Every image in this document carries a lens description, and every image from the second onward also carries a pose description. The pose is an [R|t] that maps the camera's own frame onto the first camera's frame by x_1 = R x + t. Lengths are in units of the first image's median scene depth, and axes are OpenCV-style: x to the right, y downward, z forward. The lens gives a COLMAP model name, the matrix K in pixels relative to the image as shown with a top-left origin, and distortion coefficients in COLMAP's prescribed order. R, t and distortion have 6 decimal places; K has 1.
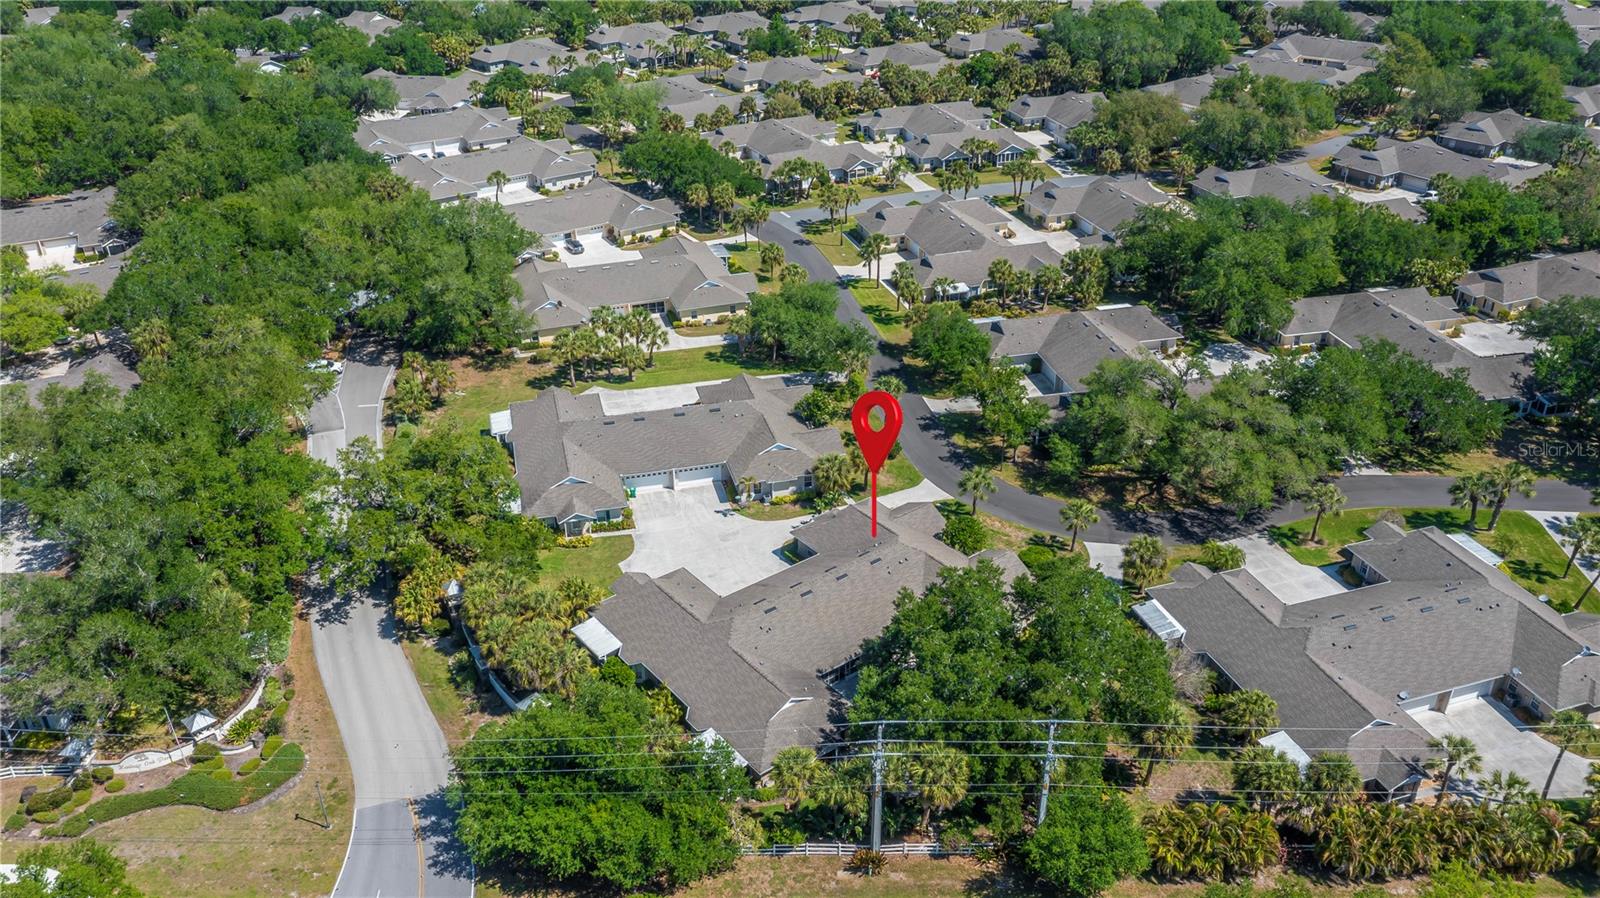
lens RADIAL K [[1287.4, 0, 800.9], [0, 1287.4, 449.0], [0, 0, 1]] dist [-0.009807, 0.003890]
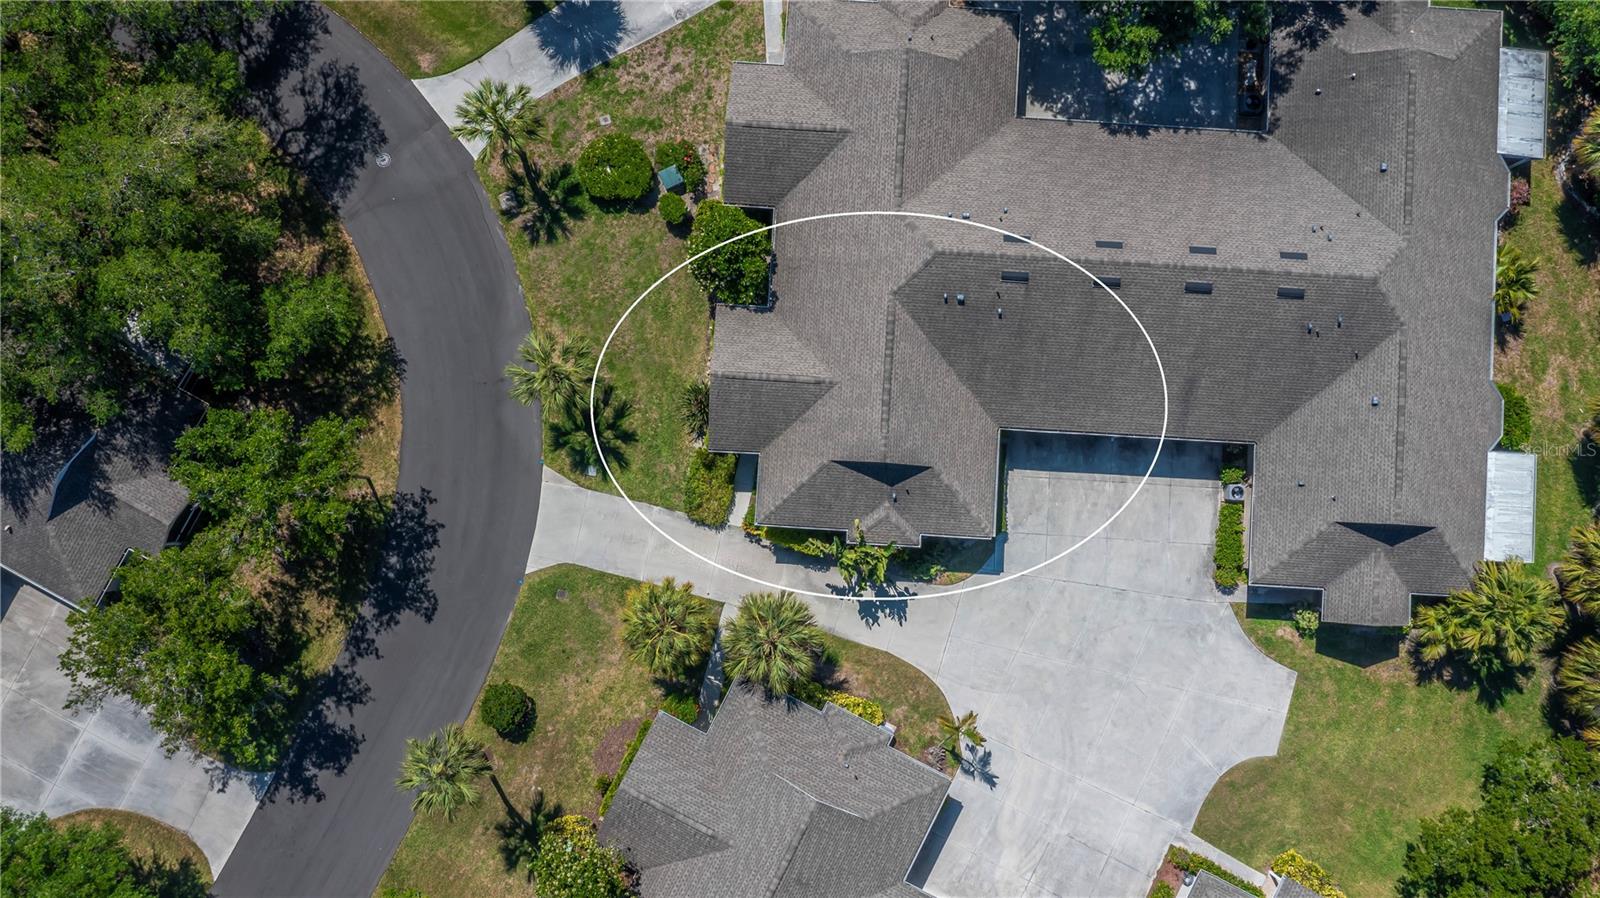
lens RADIAL K [[1287.4, 0, 800.4], [0, 1287.4, 448.8], [0, 0, 1]] dist [-0.009807, 0.003890]
pose [[-0.748300, -0.662232, 0.038672, 0.039468], [0.328659, -0.319473, 0.888775, -0.312560], [-0.576221, 0.677780, 0.456710, 0.723923]]
